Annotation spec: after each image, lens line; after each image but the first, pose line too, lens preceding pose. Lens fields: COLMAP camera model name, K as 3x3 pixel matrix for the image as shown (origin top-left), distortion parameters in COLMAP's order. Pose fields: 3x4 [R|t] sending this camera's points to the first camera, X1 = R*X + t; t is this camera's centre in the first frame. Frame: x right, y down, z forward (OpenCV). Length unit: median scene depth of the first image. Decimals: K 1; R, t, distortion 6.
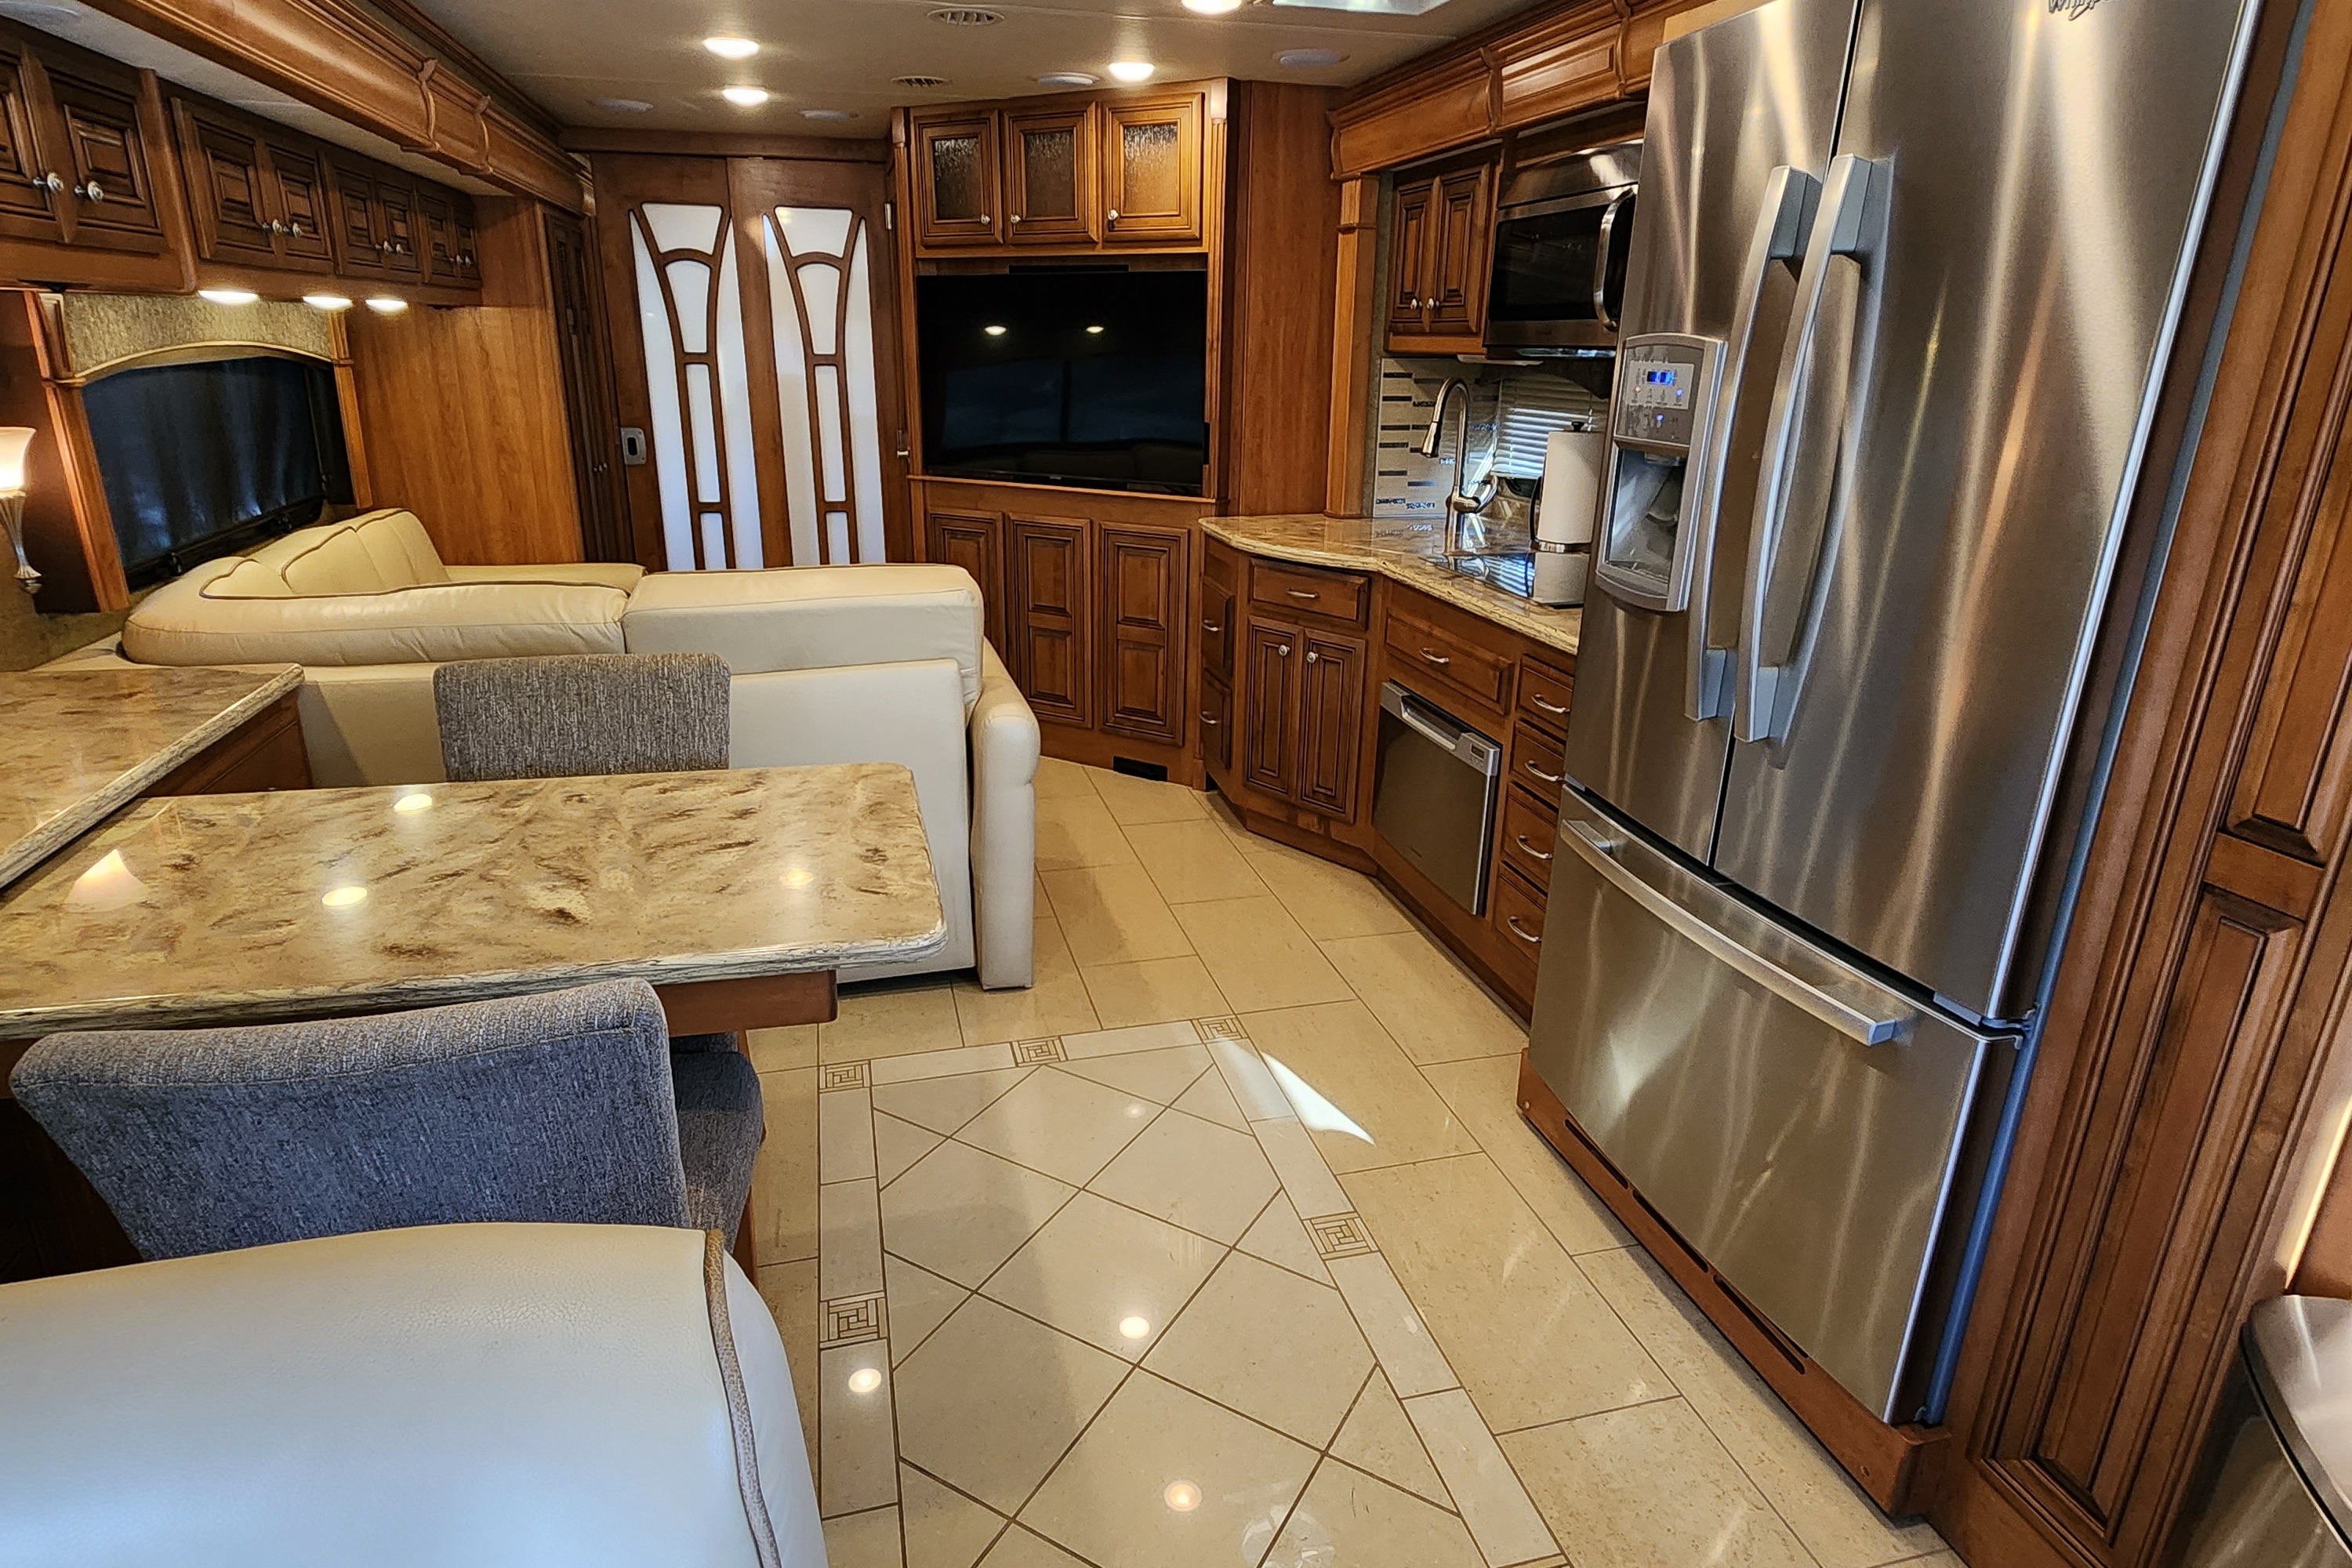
lens RADIAL K [[1293.4, 0, 1170.4], [0, 1293.4, 777.7], [0, 0, 1]] dist [0.016871, 0.001330]
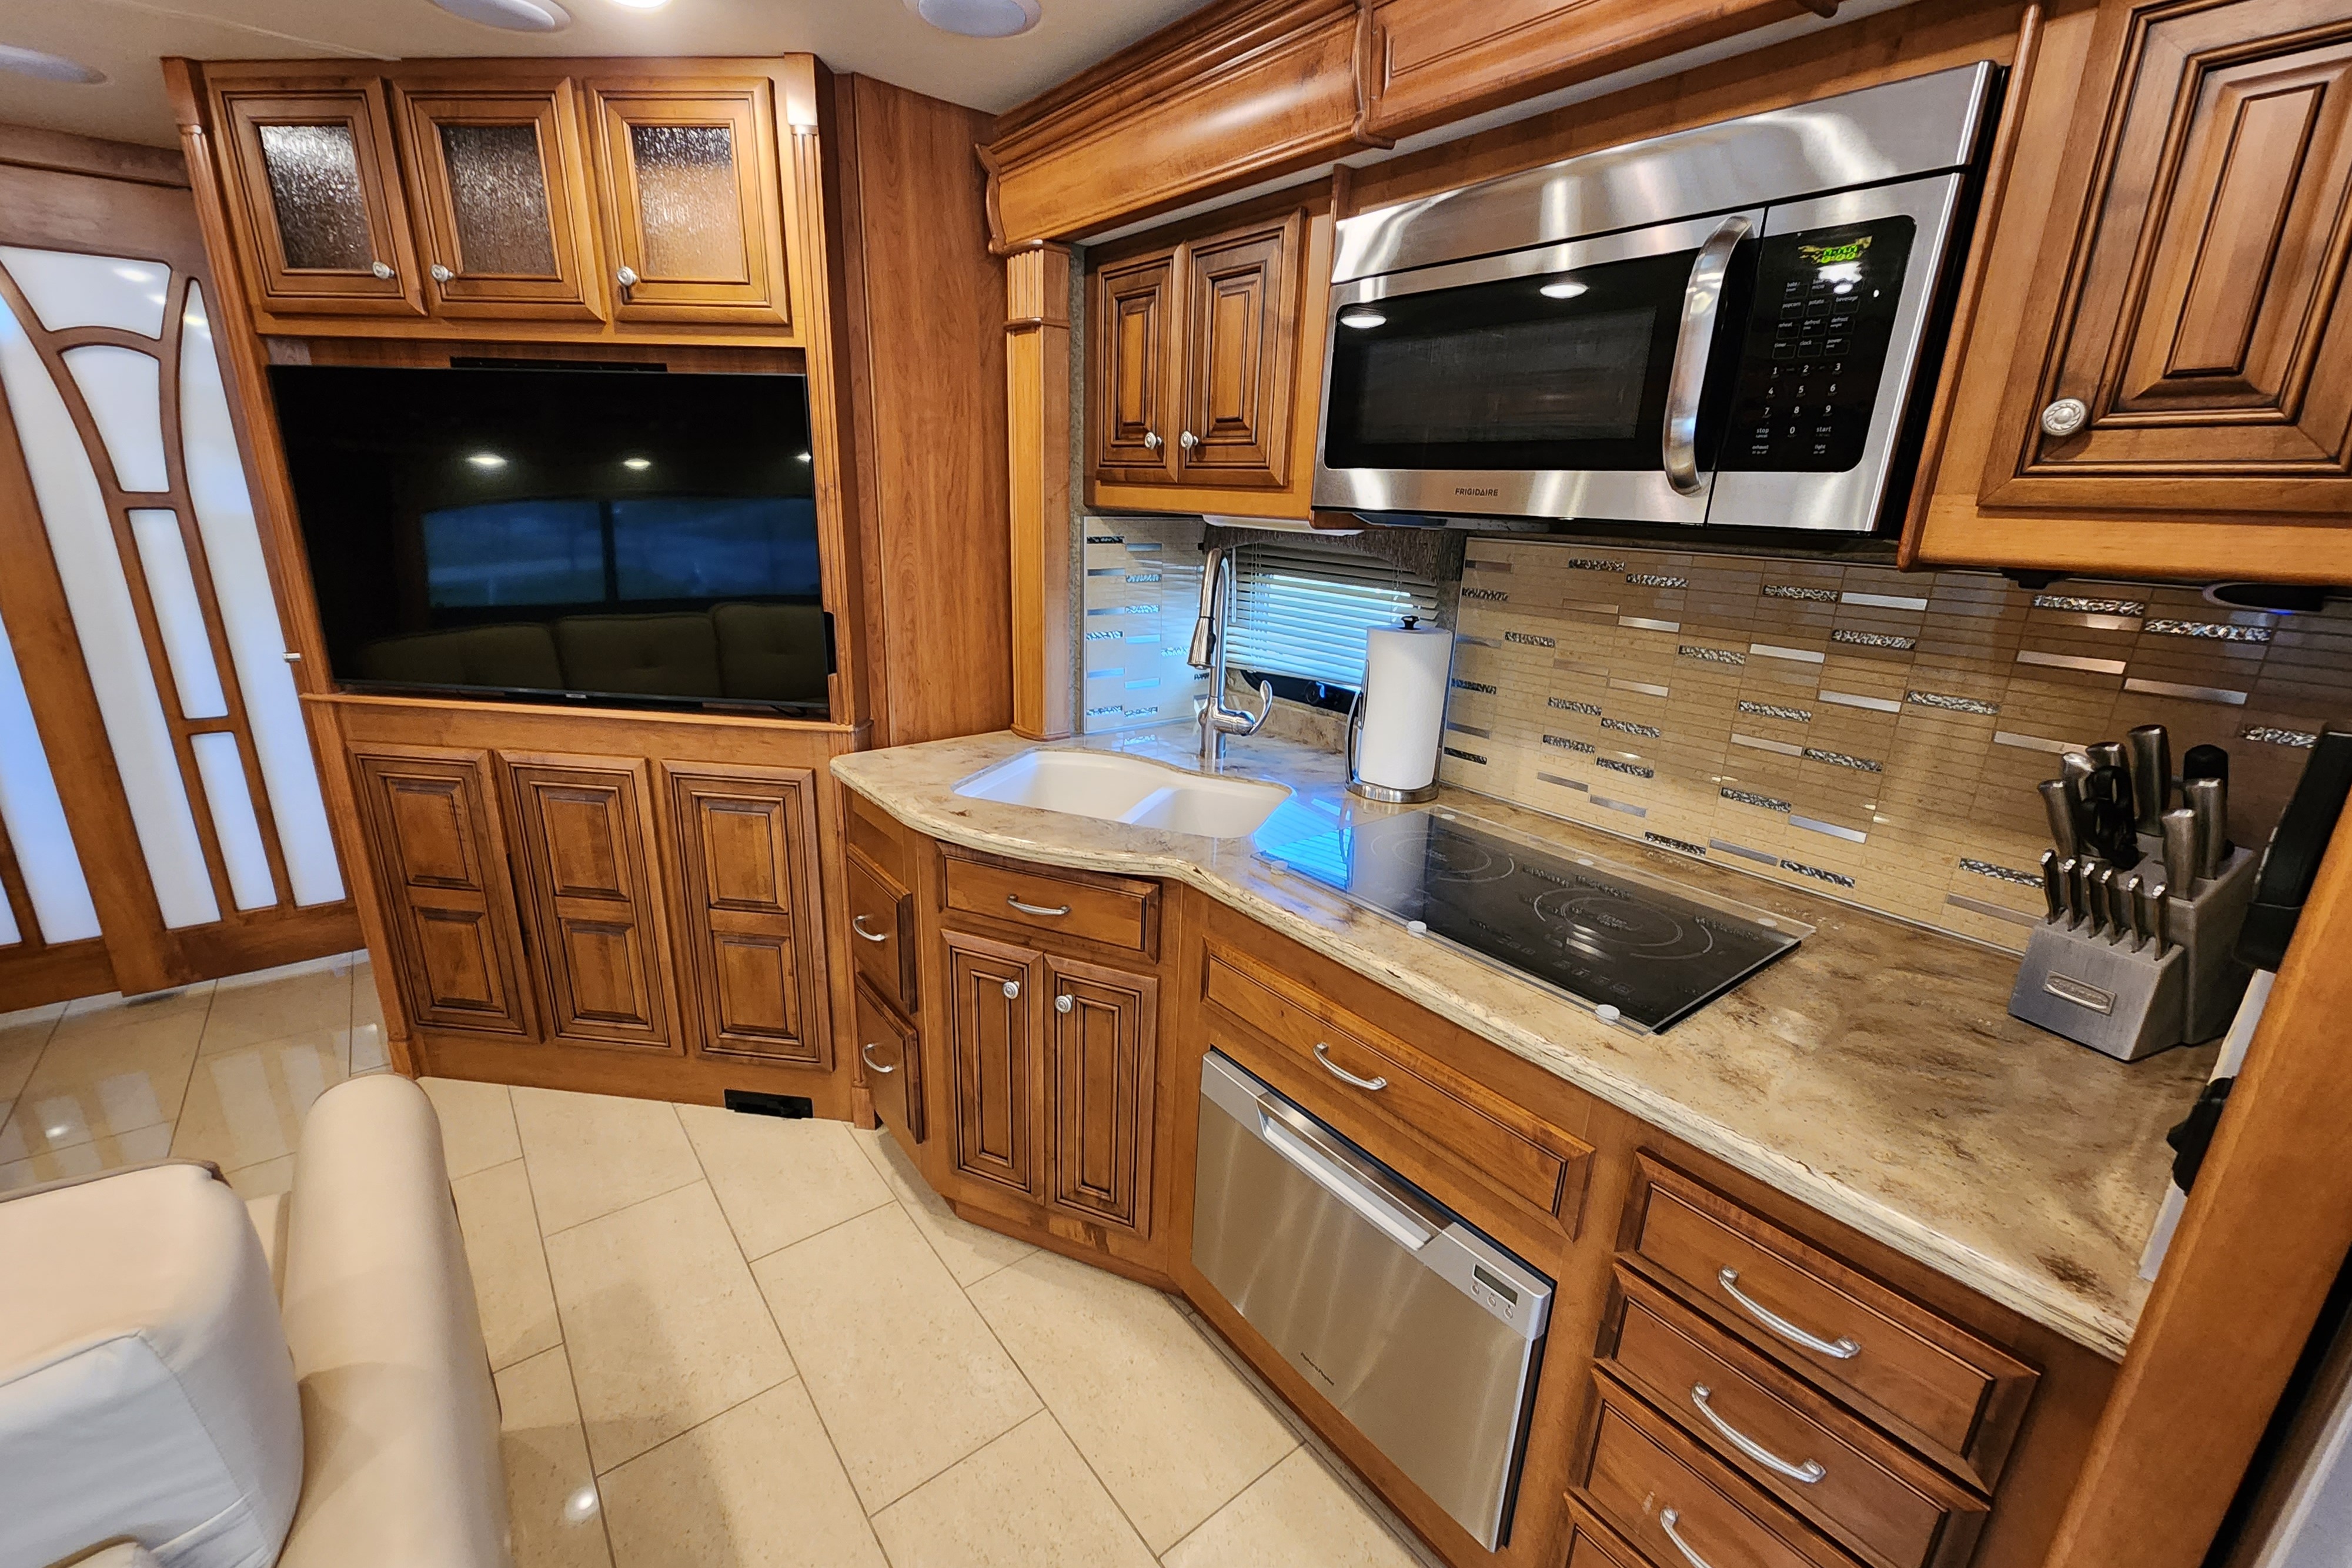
lens RADIAL K [[976.9, 0, 1171.5], [0, 976.9, 791.1], [0, 0, 1]] dist [0.003712, -0.000535]
pose [[0.918368, -0.100345, 0.382795, -0.010480], [0.107158, 0.994236, 0.003542, -0.171185], [-0.380943, 0.037767, 0.923827, 0.494740]]
